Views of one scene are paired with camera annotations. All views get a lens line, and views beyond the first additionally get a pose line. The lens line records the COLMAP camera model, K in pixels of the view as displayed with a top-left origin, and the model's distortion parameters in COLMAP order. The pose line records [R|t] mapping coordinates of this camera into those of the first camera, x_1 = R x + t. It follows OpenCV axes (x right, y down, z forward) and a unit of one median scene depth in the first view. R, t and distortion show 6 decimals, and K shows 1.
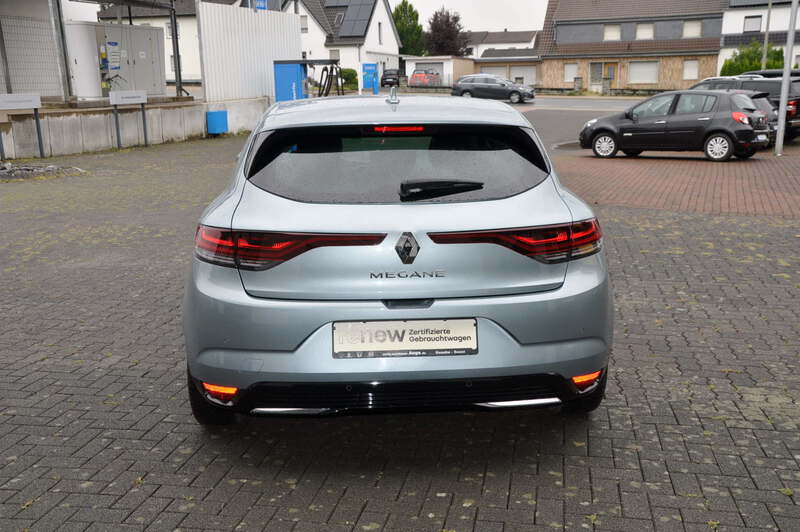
lens RADIAL K [[857.8, 0, 408.3], [0, 857.8, 273.5], [0, 0, 1]] dist [0.072724, 0.000000]
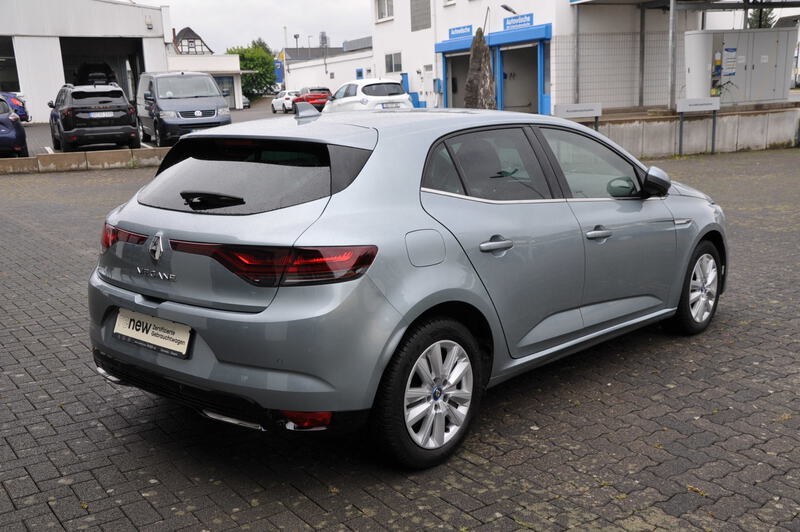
lens RADIAL K [[857.8, 0, 405.6], [0, 857.8, 260.4], [0, 0, 1]] dist [0.072724, 0.000000]
pose [[0.697067, 0.126319, -0.705791, 0.162606], [-0.140607, 0.989328, 0.038197, -0.016858], [0.703084, 0.072614, 0.707390, 0.072041]]
